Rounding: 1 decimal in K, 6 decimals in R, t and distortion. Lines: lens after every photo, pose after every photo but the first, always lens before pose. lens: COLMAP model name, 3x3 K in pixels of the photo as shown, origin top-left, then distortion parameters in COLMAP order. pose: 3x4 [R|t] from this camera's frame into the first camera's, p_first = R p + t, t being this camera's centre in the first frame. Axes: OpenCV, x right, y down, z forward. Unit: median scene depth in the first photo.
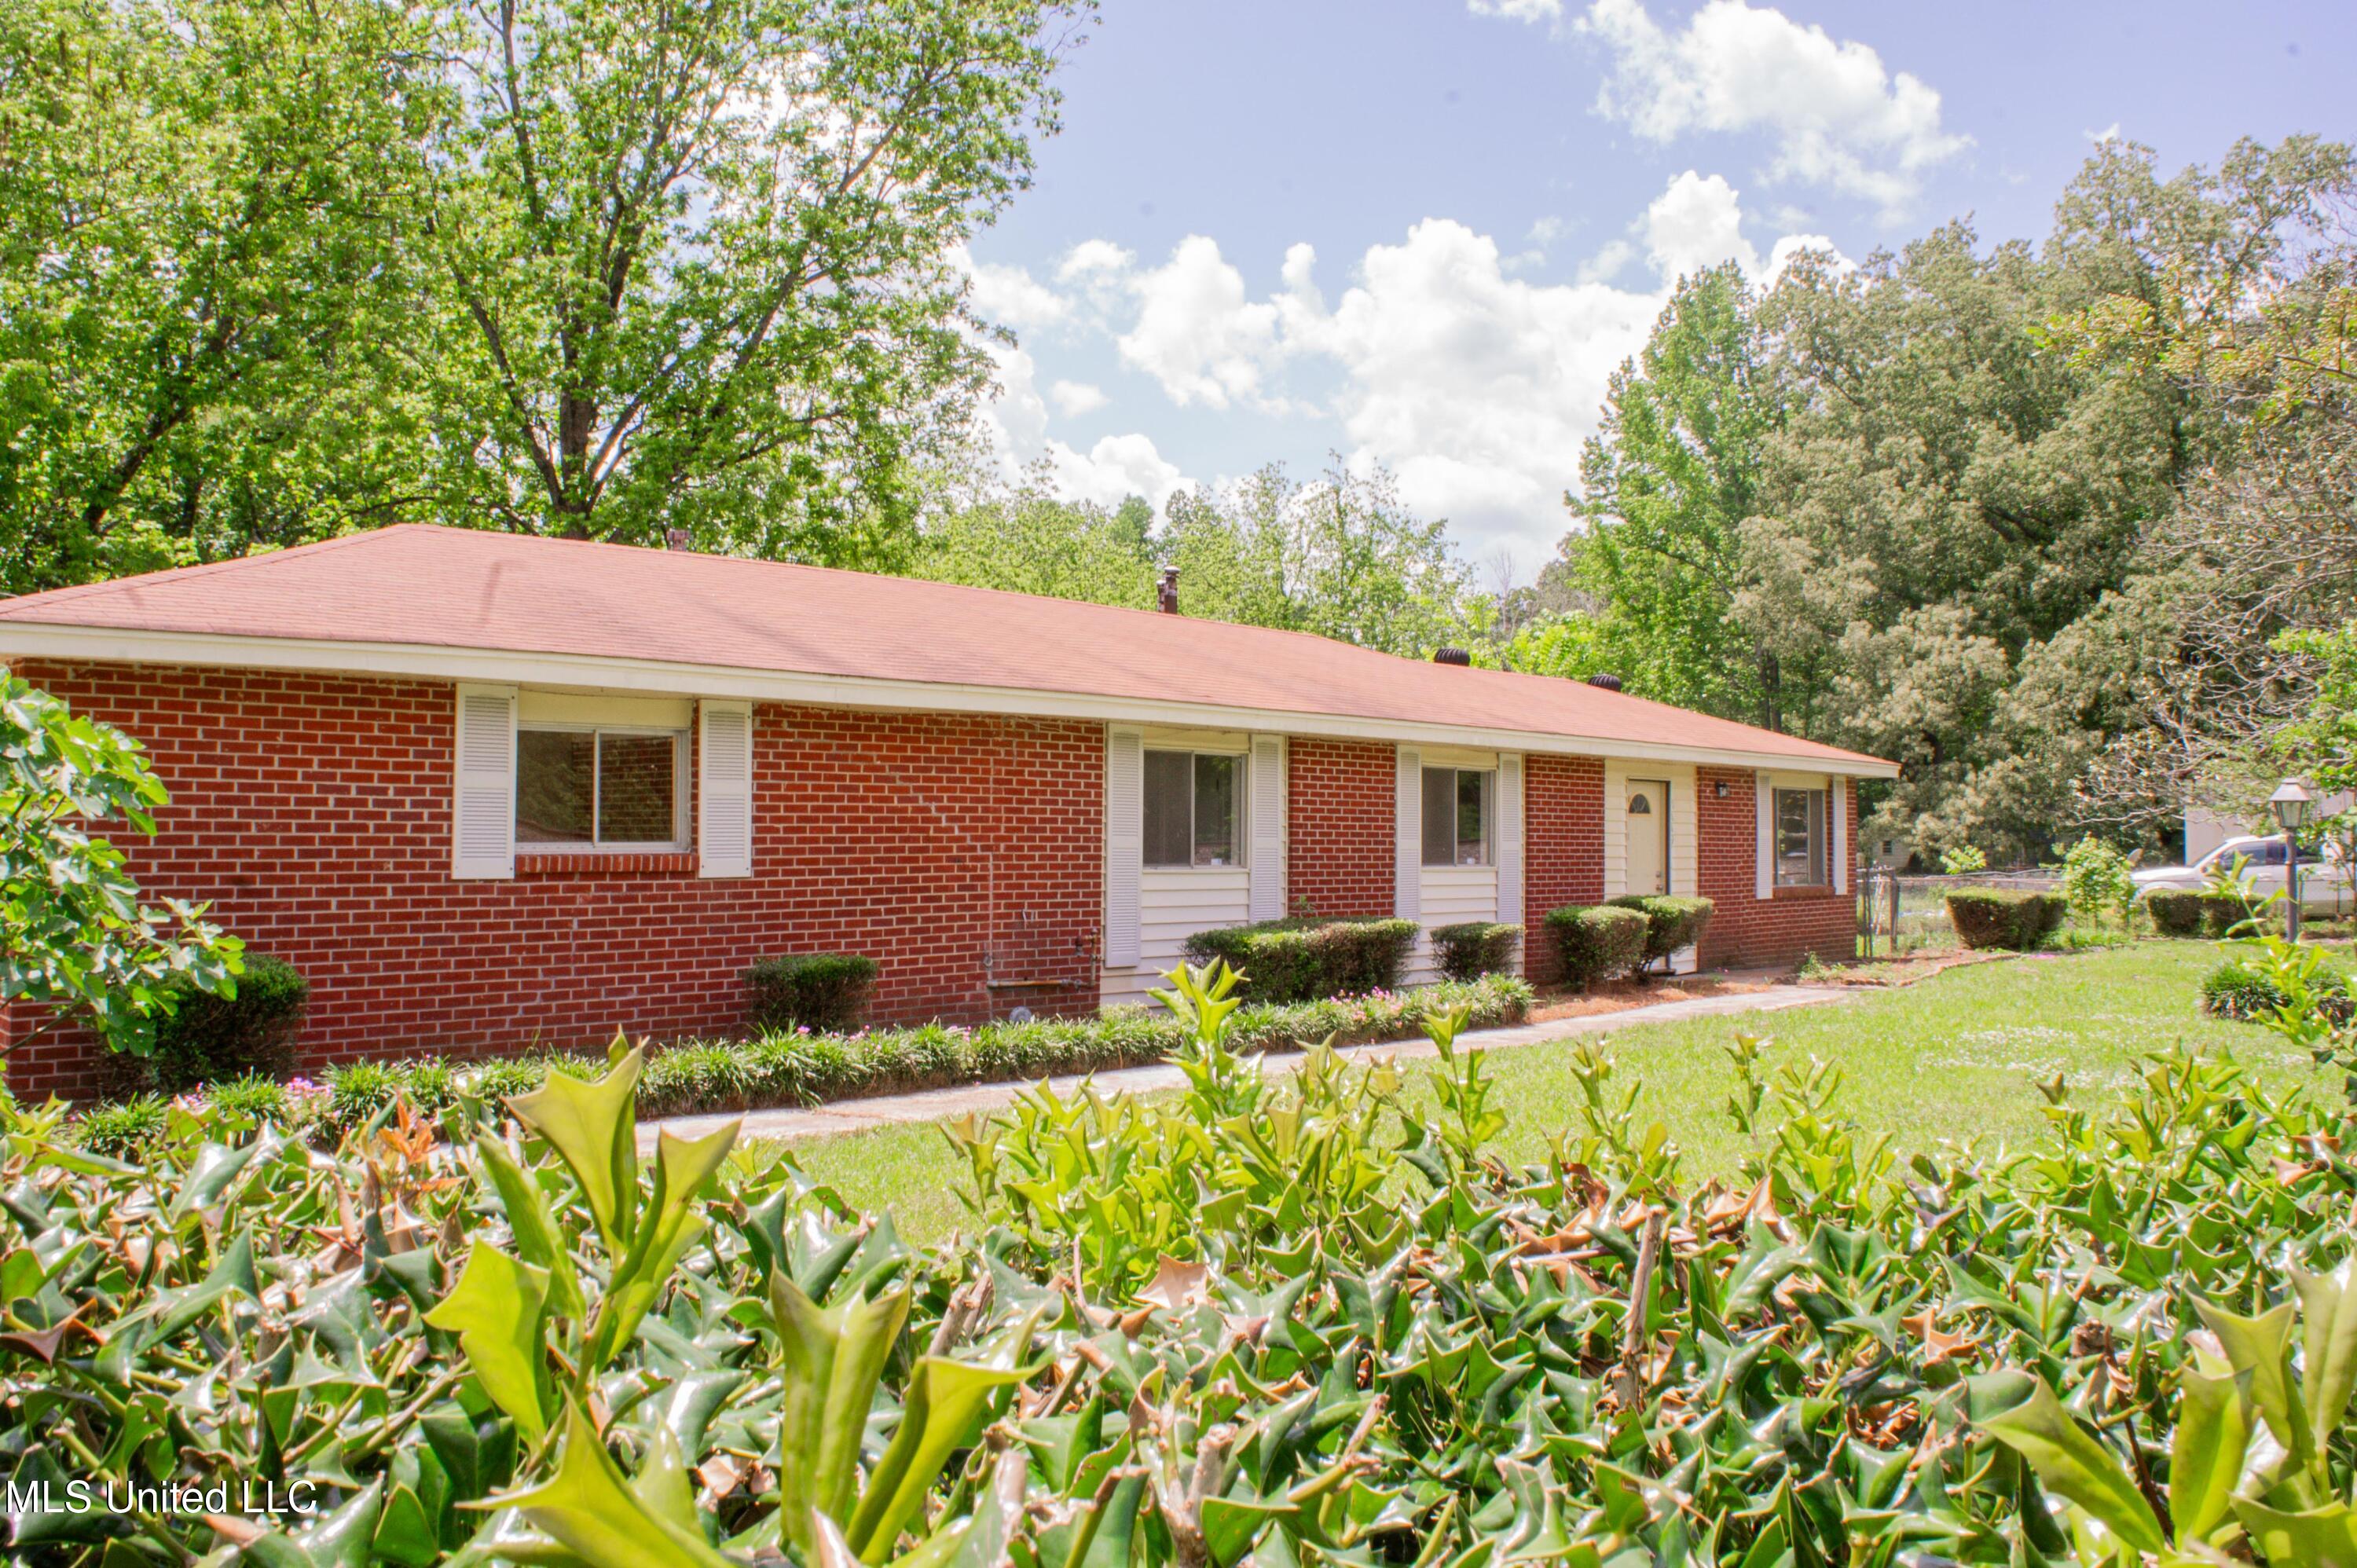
lens RADIAL K [[1820.5, 0, 1178.5], [0, 1820.5, 784.0], [0, 0, 1]] dist [-0.132711, 0.000341]
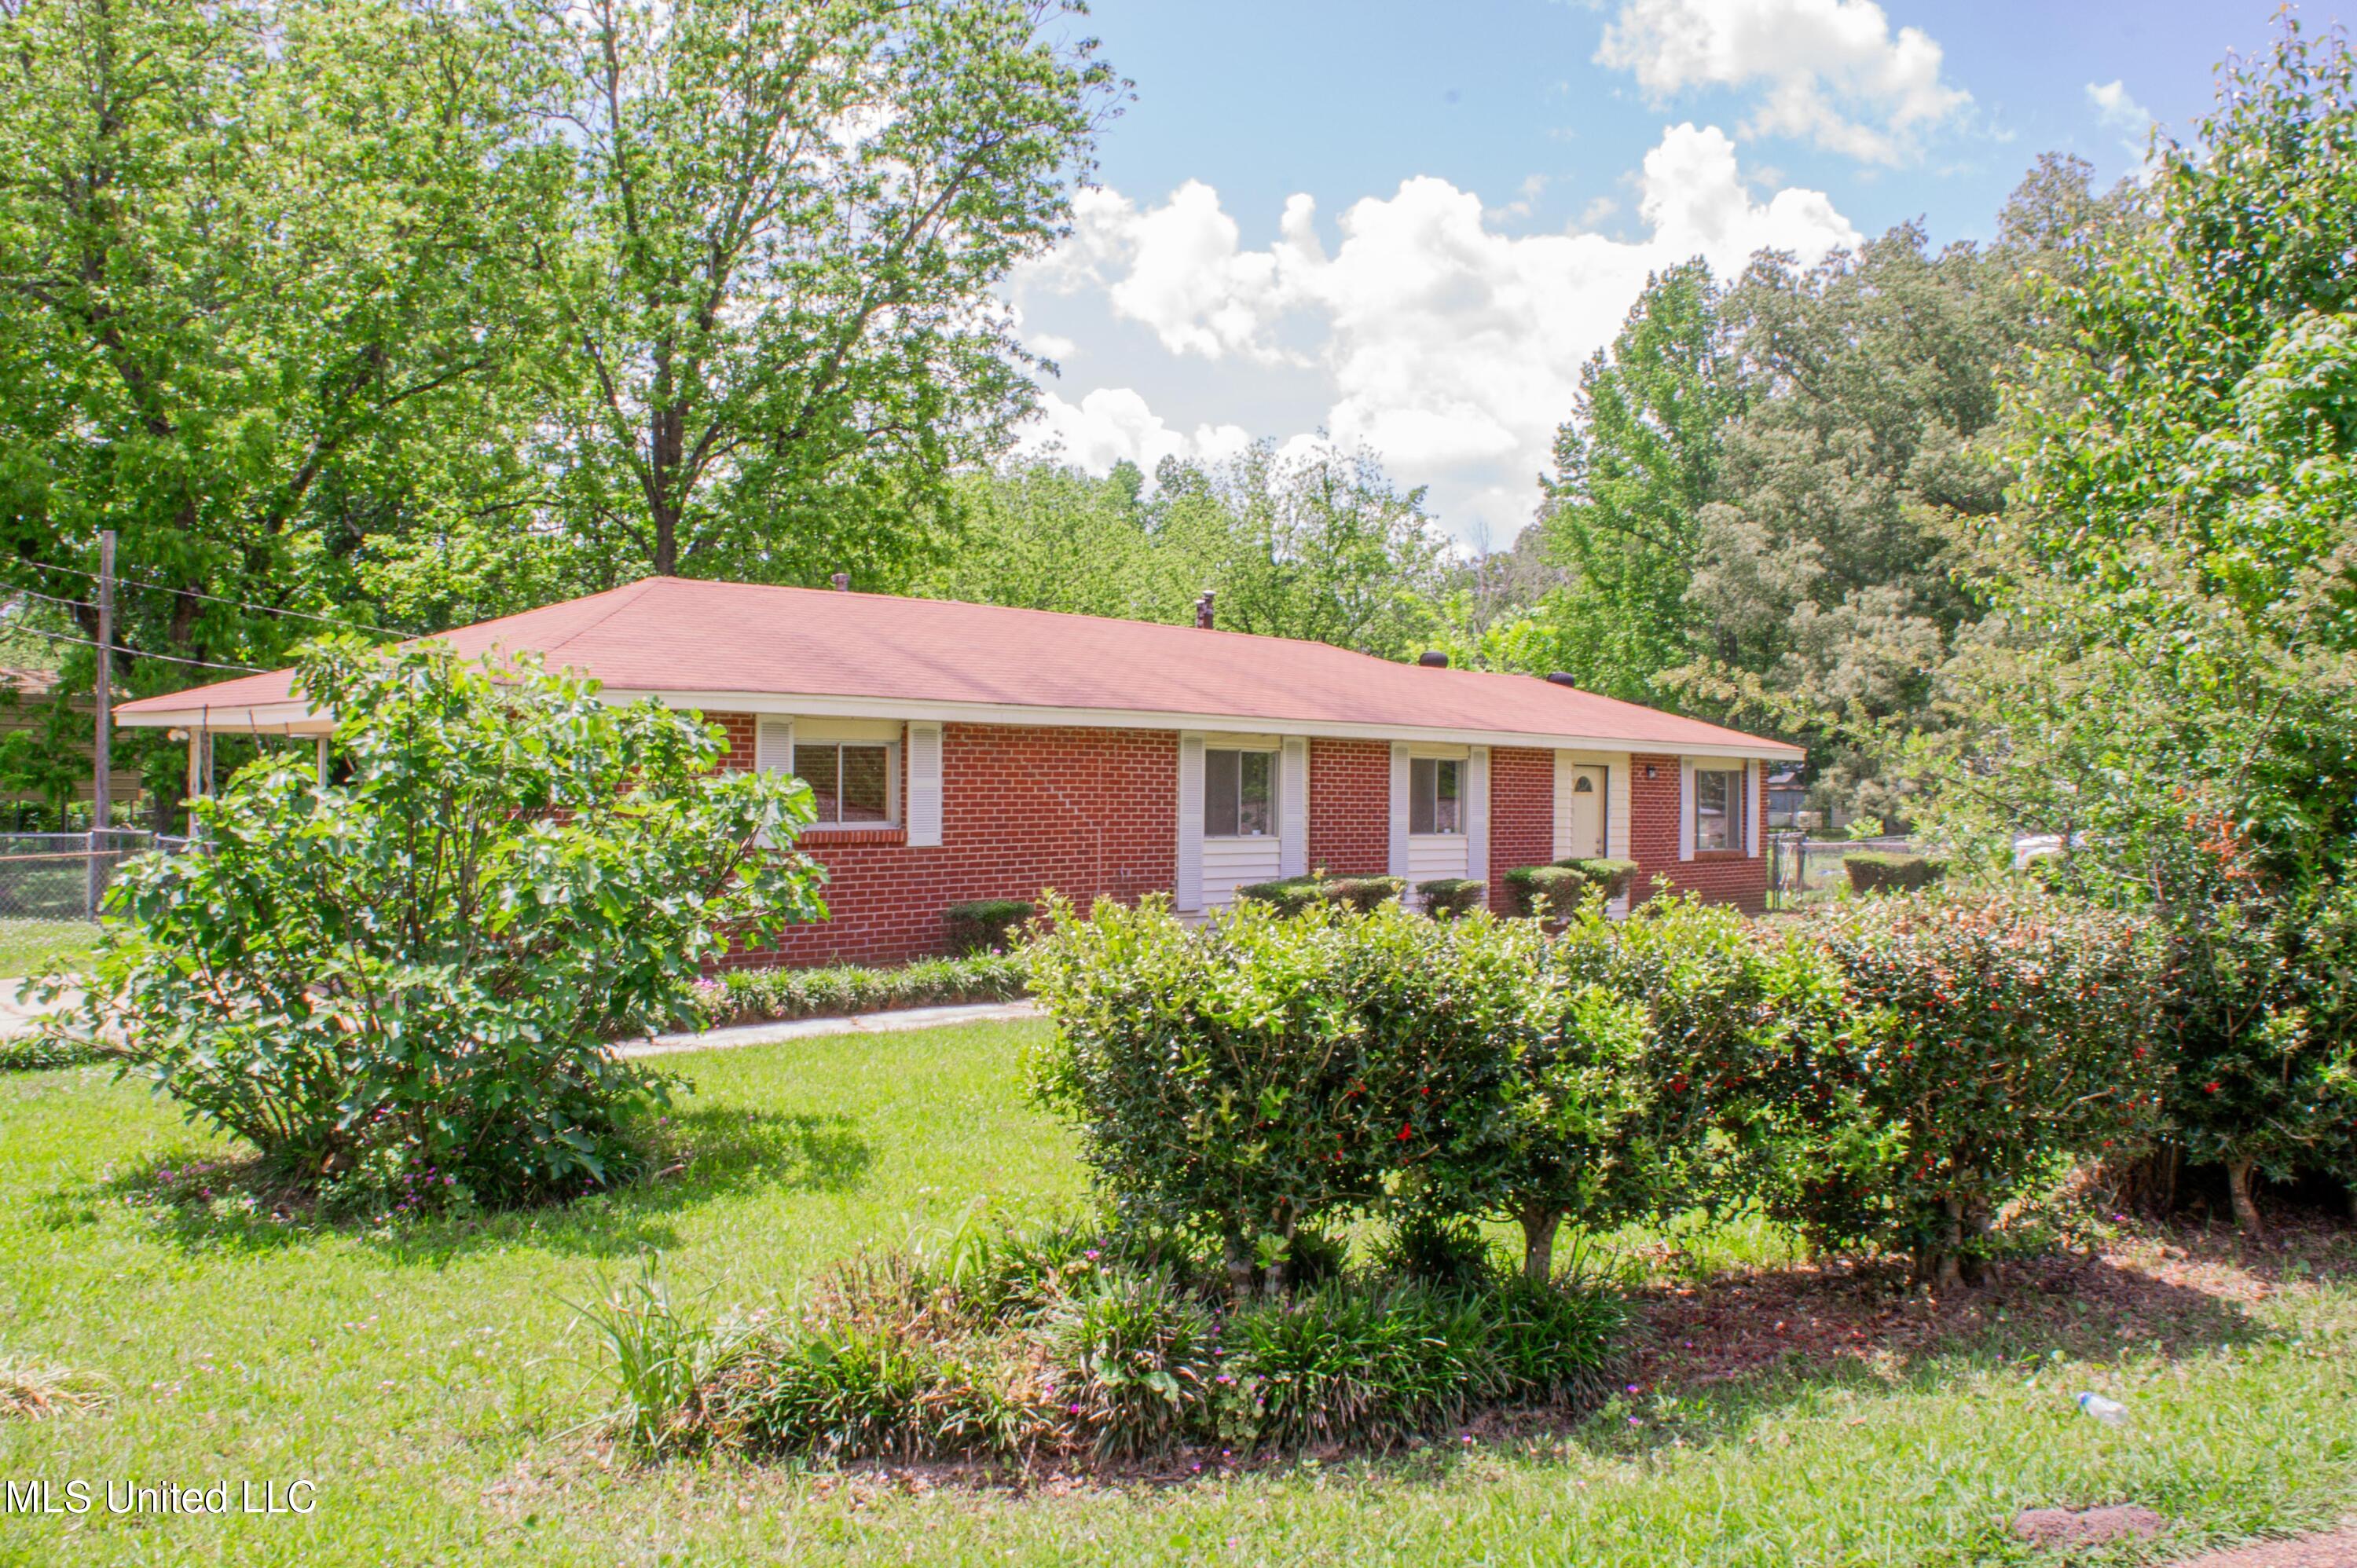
lens RADIAL K [[1820.5, 0, 1178.5], [0, 1820.5, 784.0], [0, 0, 1]] dist [-0.132711, 0.000341]
pose [[0.999903, 0.006273, 0.012420, -0.023483], [-0.006610, 0.999607, 0.027247, -0.012697], [-0.012244, -0.027326, 0.999552, -0.145688]]
